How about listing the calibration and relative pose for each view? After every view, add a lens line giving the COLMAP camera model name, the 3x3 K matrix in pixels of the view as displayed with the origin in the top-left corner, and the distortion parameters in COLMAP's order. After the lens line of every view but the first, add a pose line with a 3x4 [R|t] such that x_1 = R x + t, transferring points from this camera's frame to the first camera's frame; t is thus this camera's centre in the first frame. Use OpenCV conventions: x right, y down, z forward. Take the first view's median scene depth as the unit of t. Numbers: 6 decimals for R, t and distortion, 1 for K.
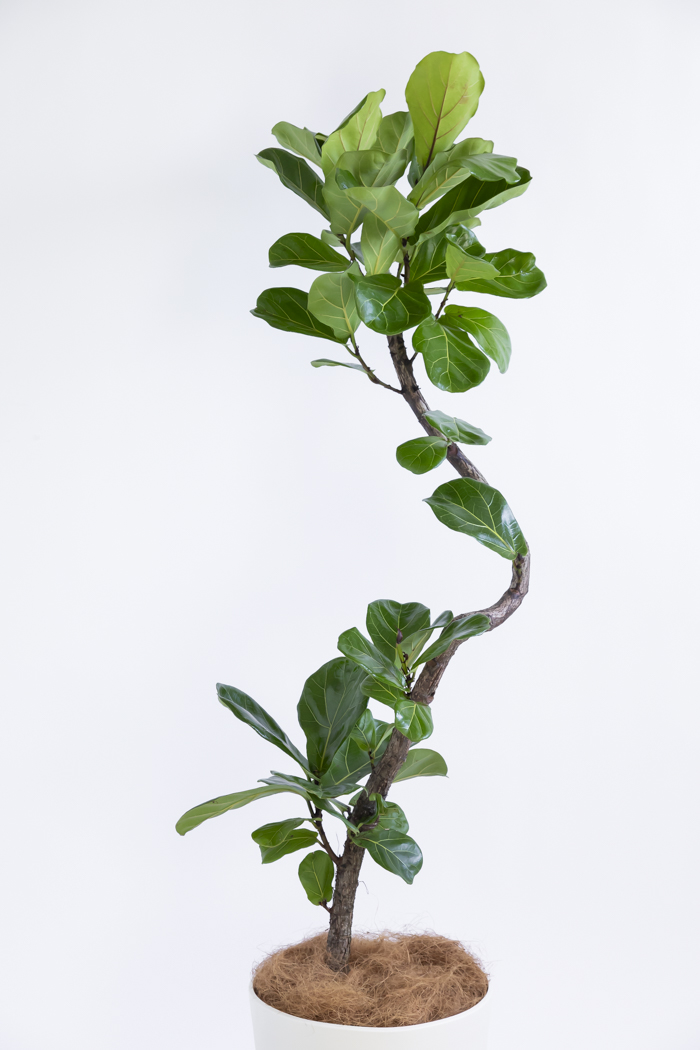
lens RADIAL K [[2088.4, 0, 360.5], [0, 2088.4, 532.3], [0, 0, 1]] dist [0.069400, 0.000000]
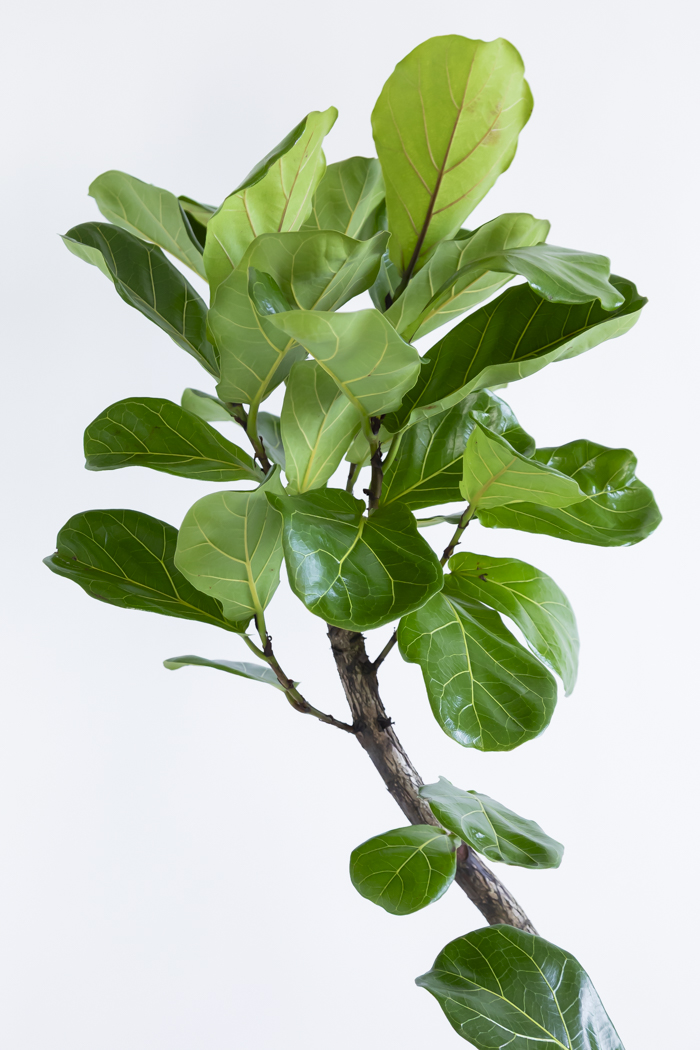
lens RADIAL K [[2617.0, 0, 346.4], [0, 2617.0, 515.0], [0, 0, 1]] dist [0.047774, 0.000000]
pose [[0.995143, 0.017512, 0.096874, -0.042704], [-0.009945, 0.996900, -0.078048, -0.071146], [-0.097941, 0.076705, 0.992232, 0.408044]]
